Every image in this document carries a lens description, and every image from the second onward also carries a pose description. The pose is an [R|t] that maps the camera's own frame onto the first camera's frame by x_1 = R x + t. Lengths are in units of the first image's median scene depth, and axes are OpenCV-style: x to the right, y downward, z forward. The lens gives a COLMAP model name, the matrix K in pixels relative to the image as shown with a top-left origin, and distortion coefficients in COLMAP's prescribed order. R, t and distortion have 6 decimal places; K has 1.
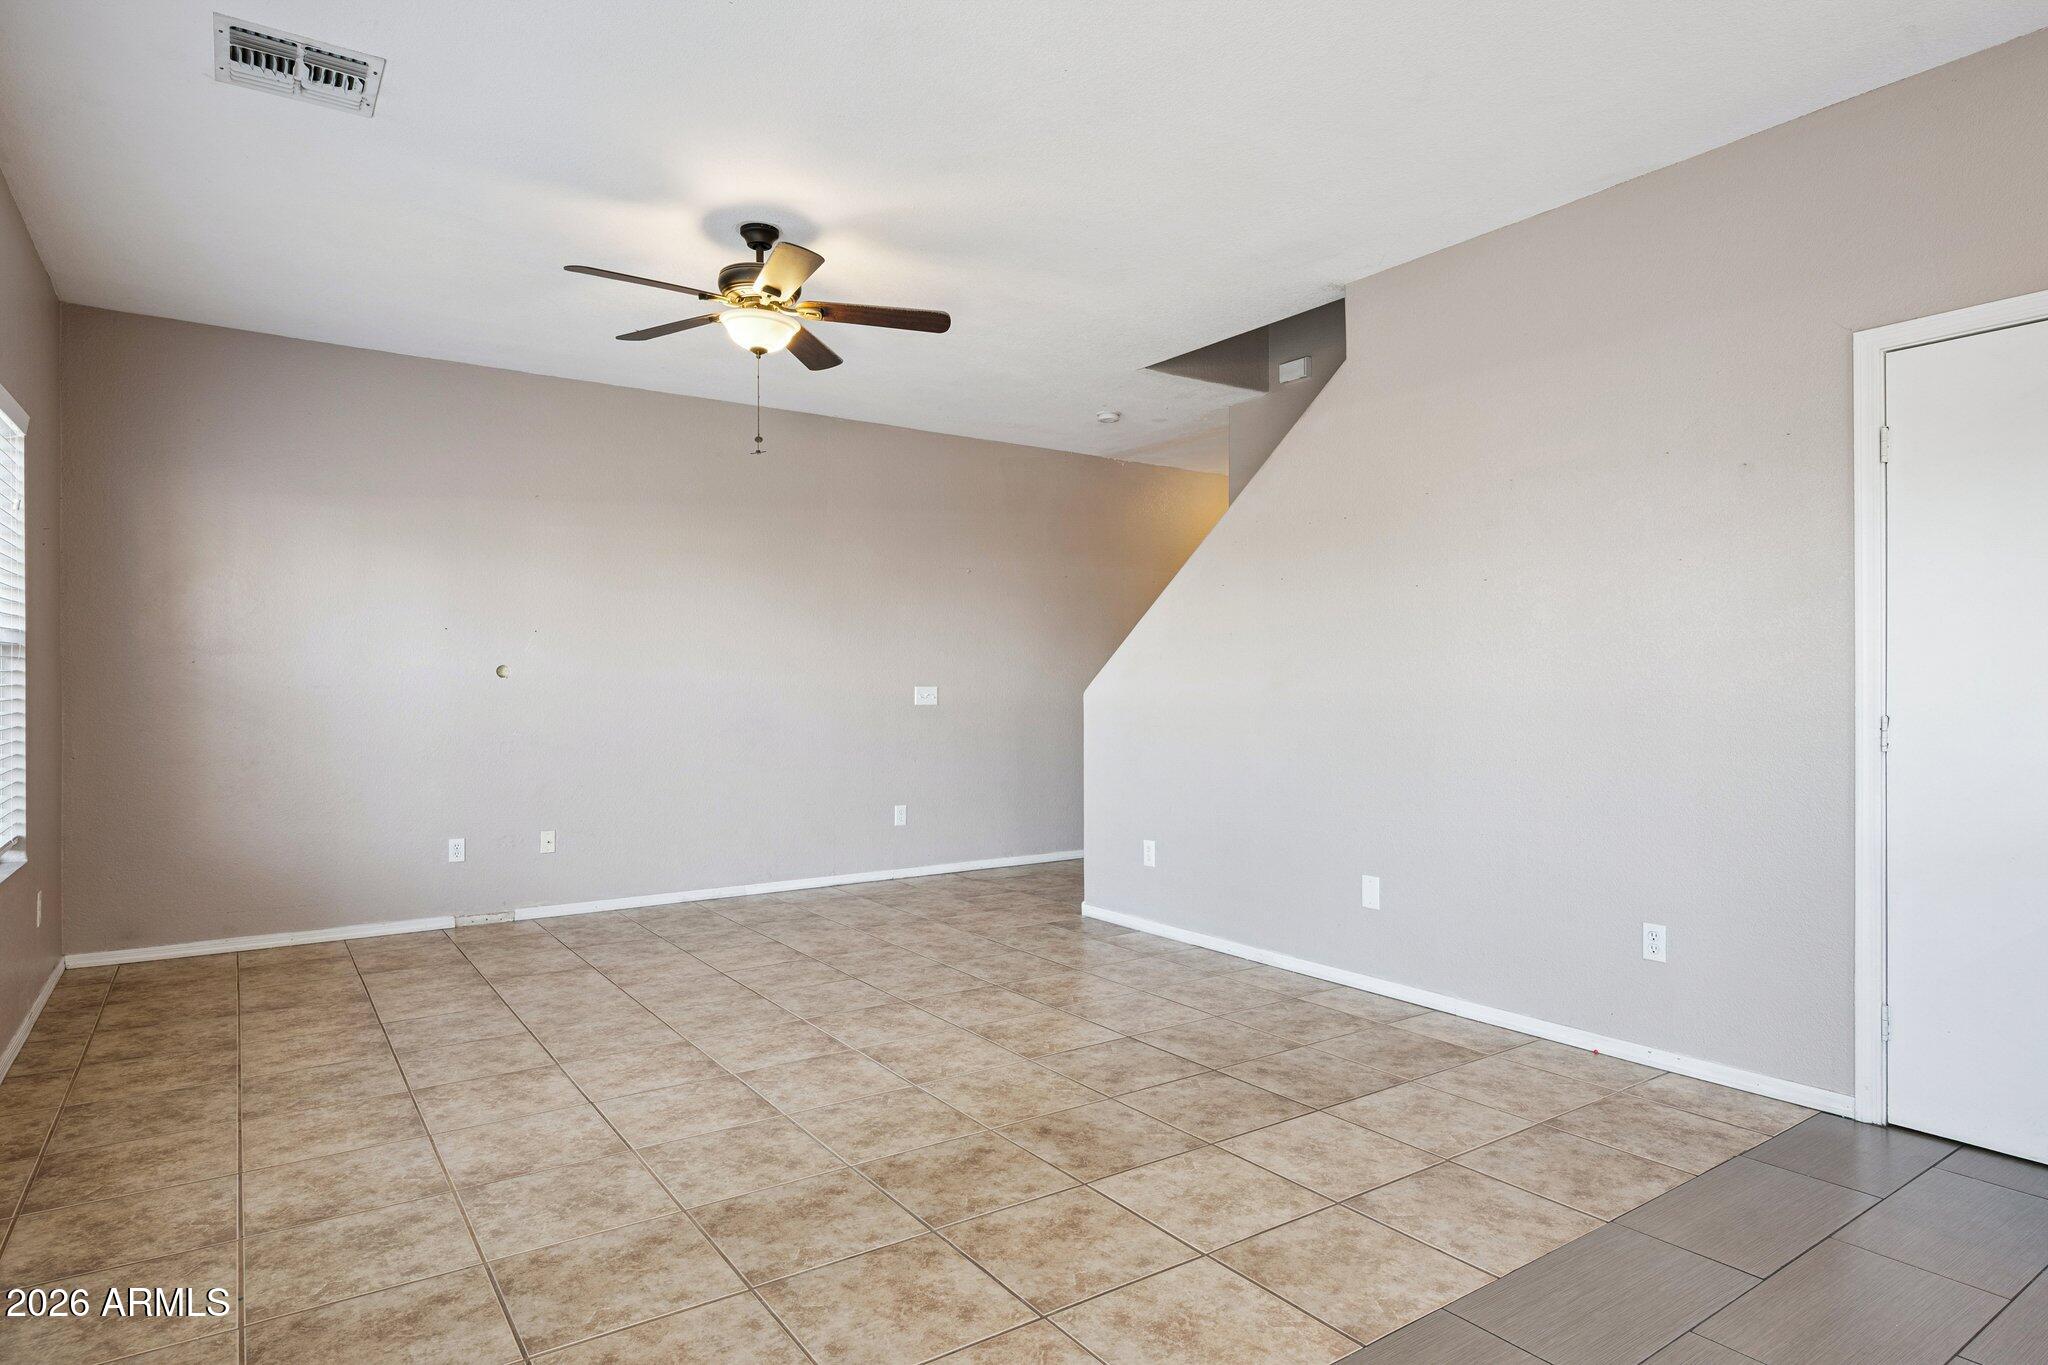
lens RADIAL K [[1150.0, 0, 1022.0], [0, 1150.0, 681.6], [0, 0, 1]] dist [0.001201, -0.000770]
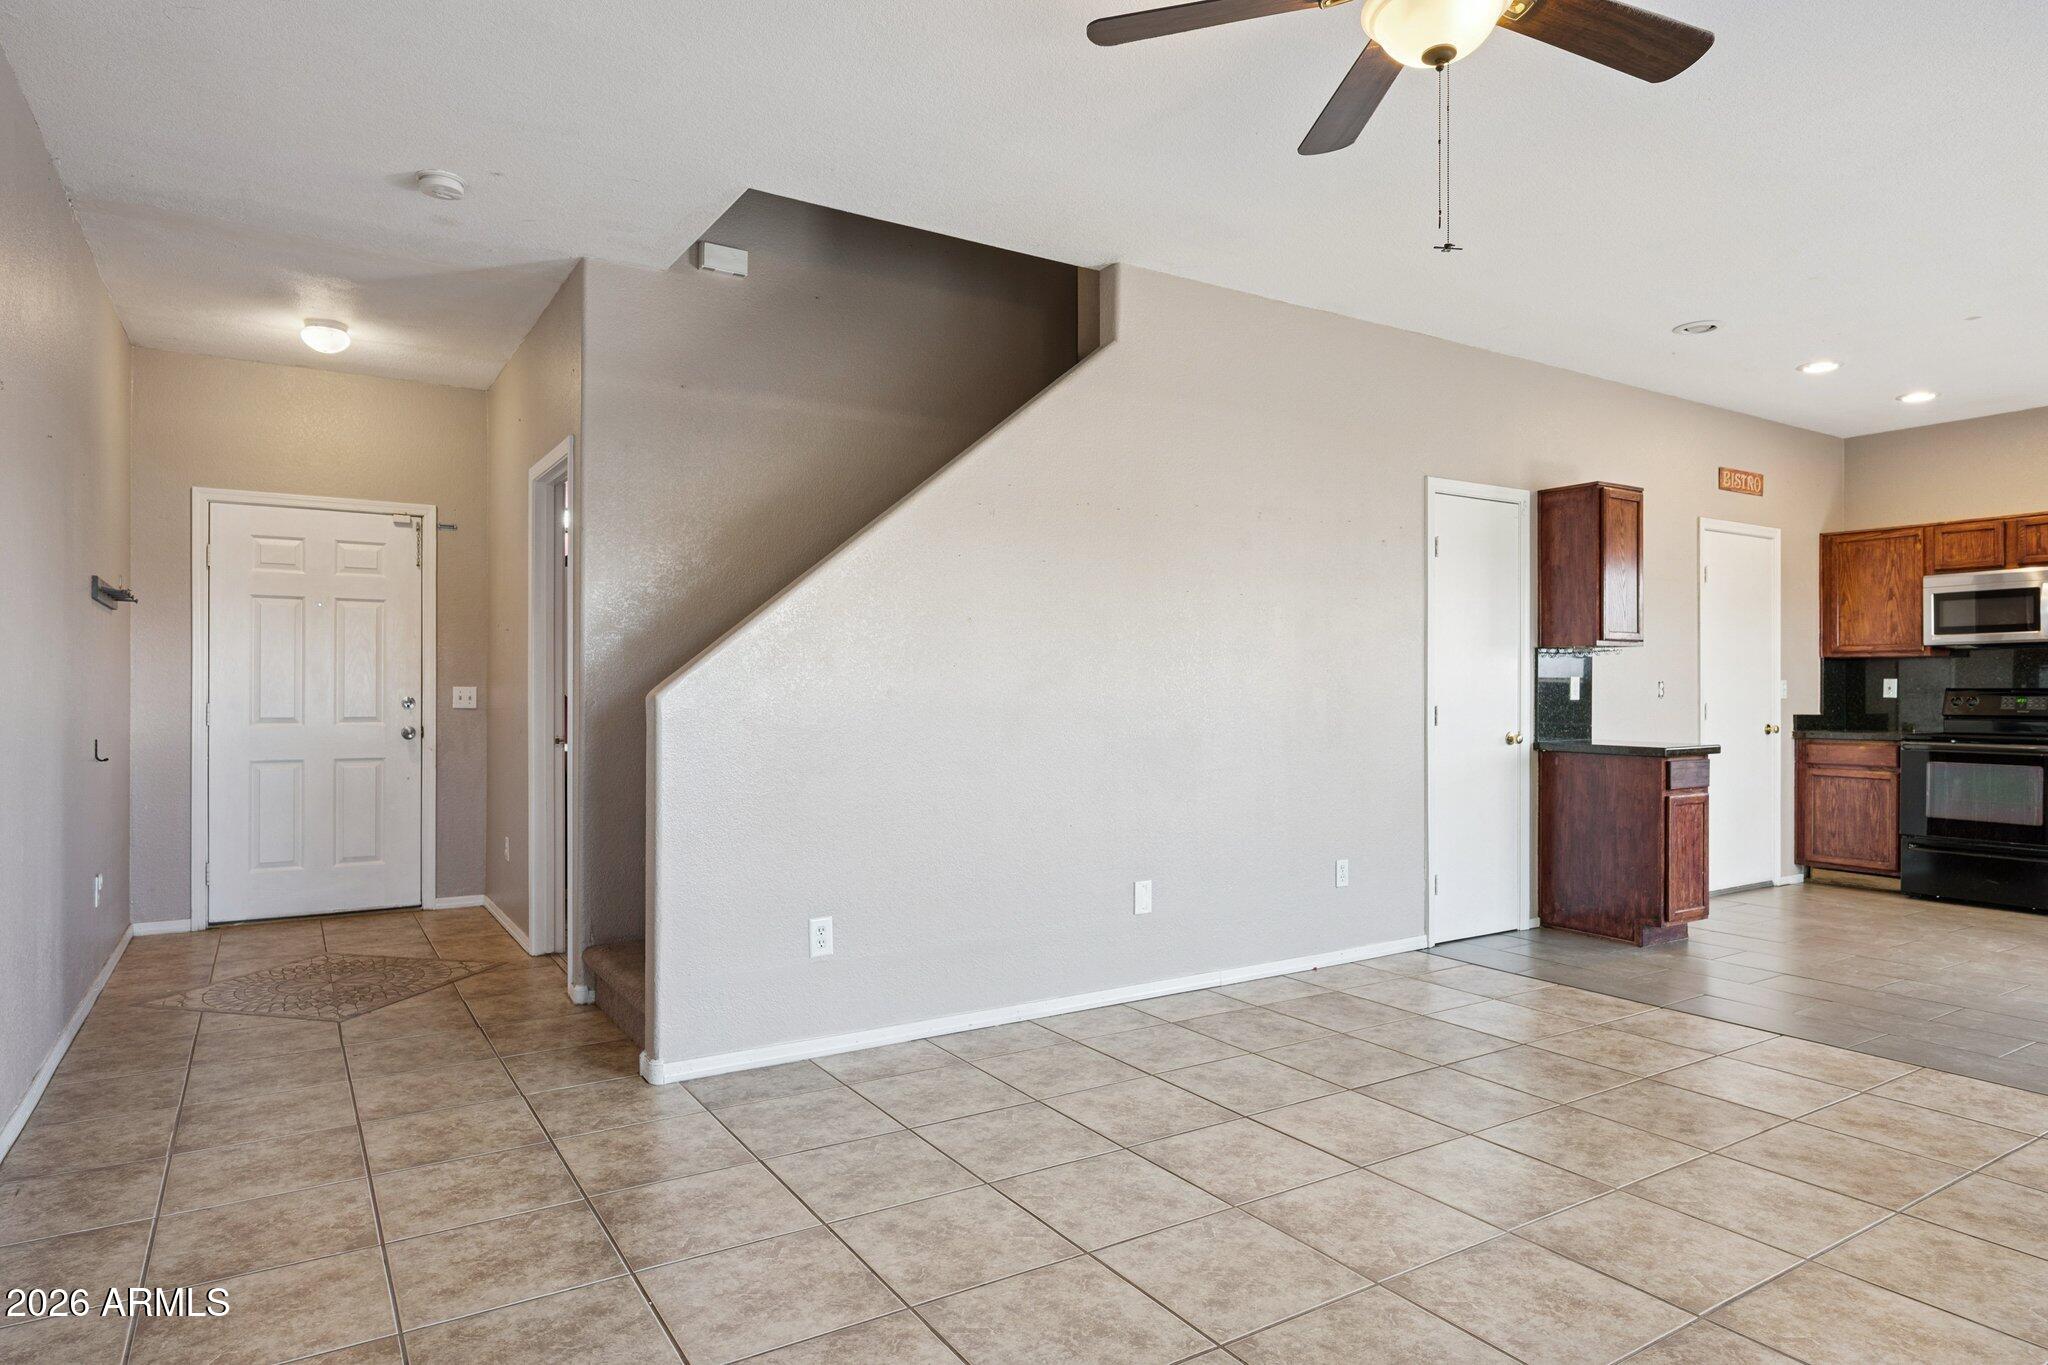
lens RADIAL K [[1194.2, 0, 1034.2], [0, 1194.2, 691.5], [0, 0, 1]] dist [-0.000637, -0.000877]
pose [[0.026173, 0.001936, 0.999656, -0.851937], [-0.005162, 0.999985, -0.001802, 0.013014], [-0.999644, -0.005113, 0.026182, 1.276290]]
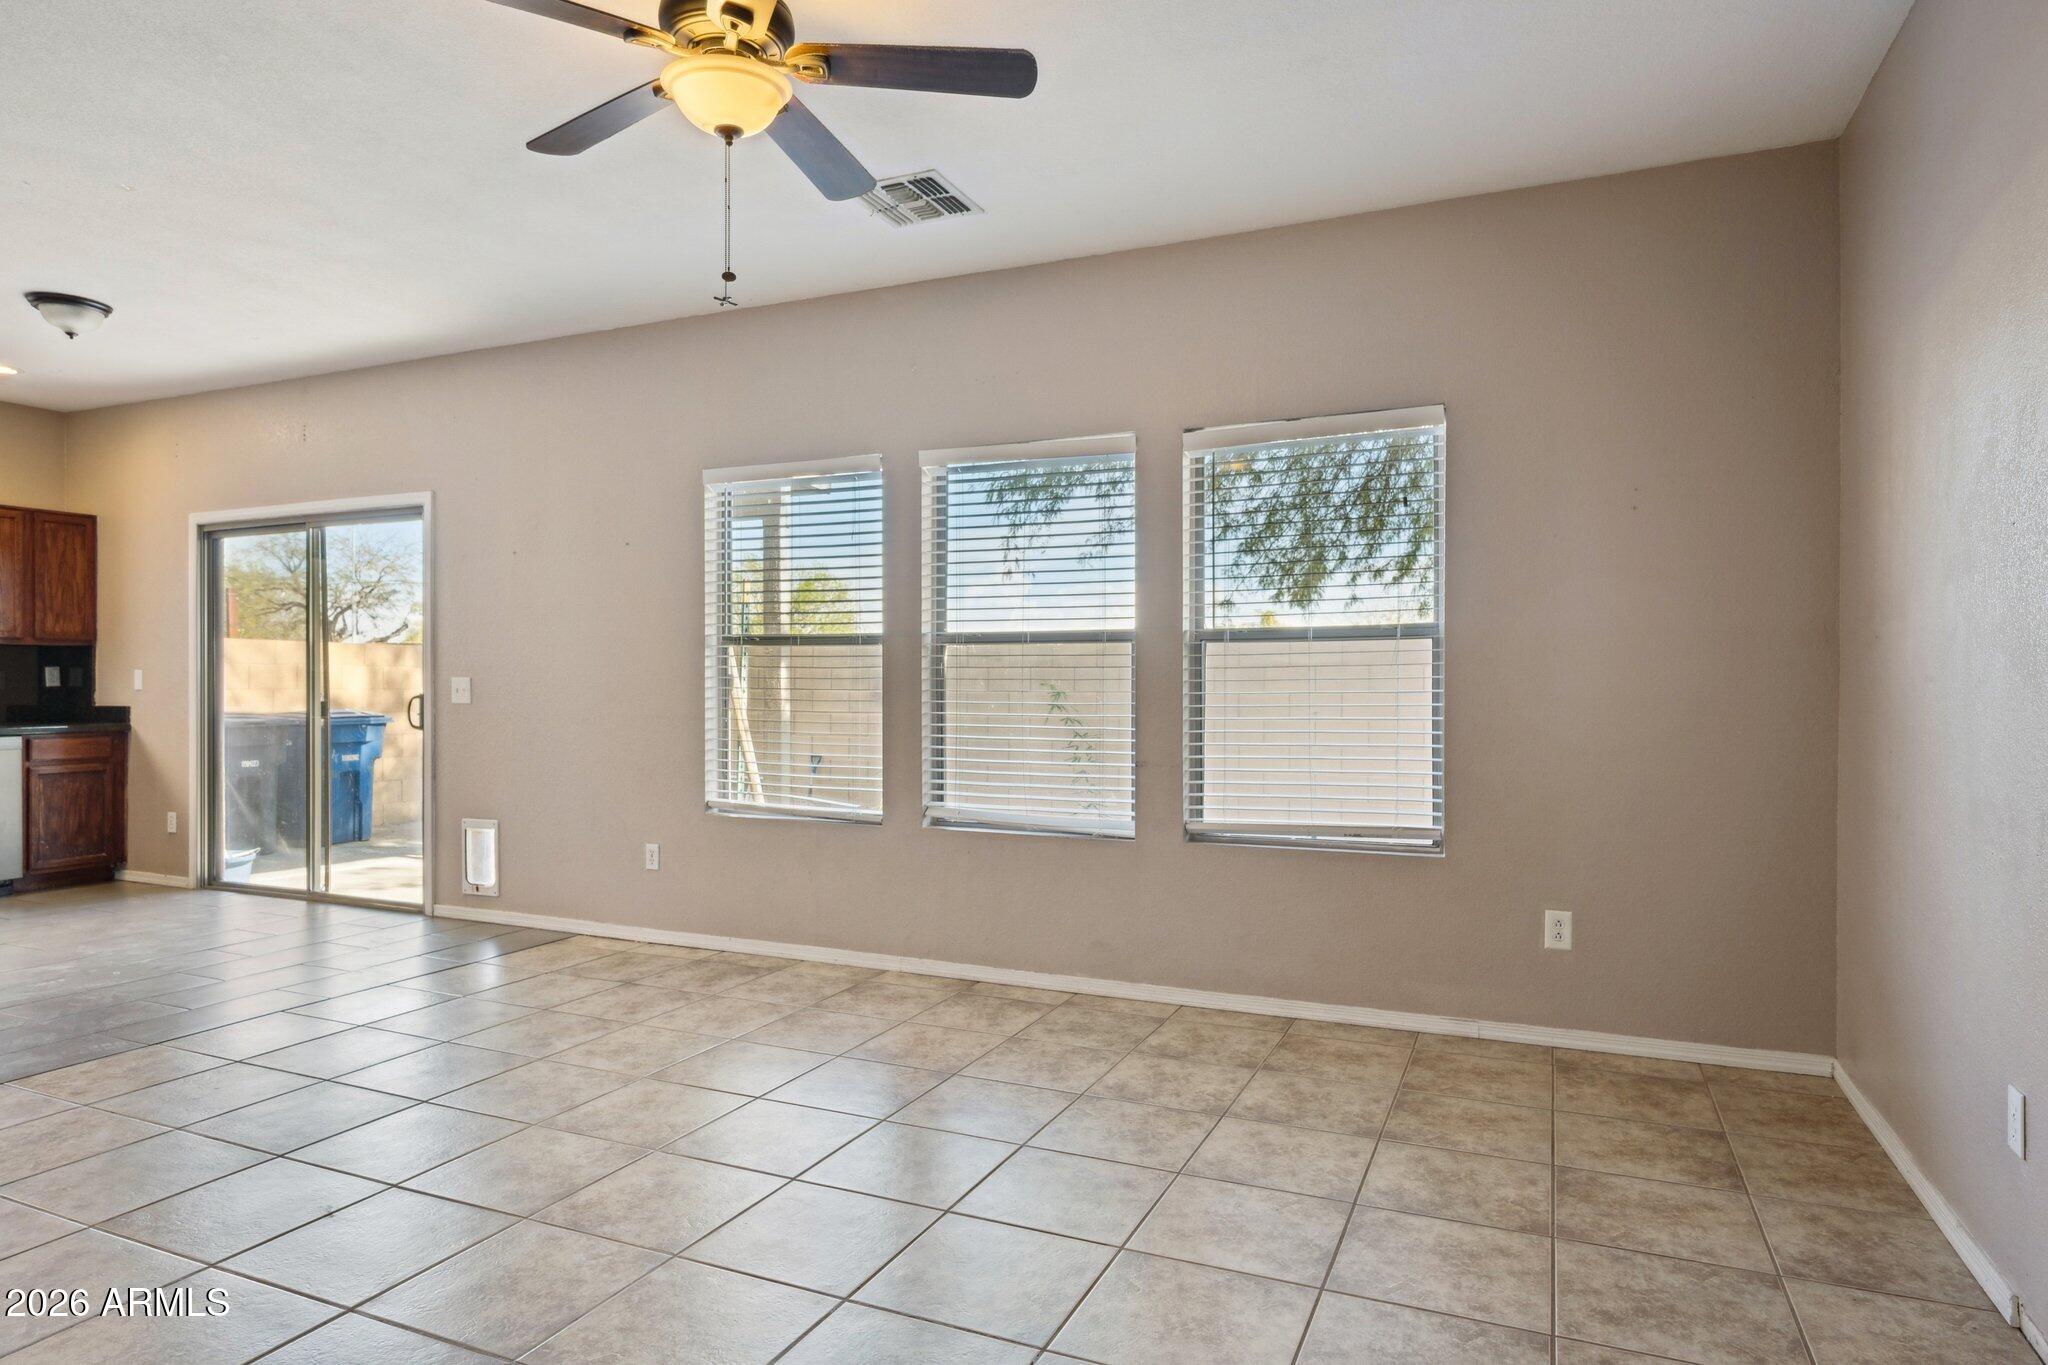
lens RADIAL K [[1176.8, 0, 1020.7], [0, 1176.8, 683.3], [0, 0, 1]] dist [0.003129, 0.000075]
pose [[-0.852871, 0.002277, -0.522116, -0.034540], [0.002217, 0.999997, 0.000740, 0.007372], [0.522117, -0.000526, -0.852874, 1.768286]]
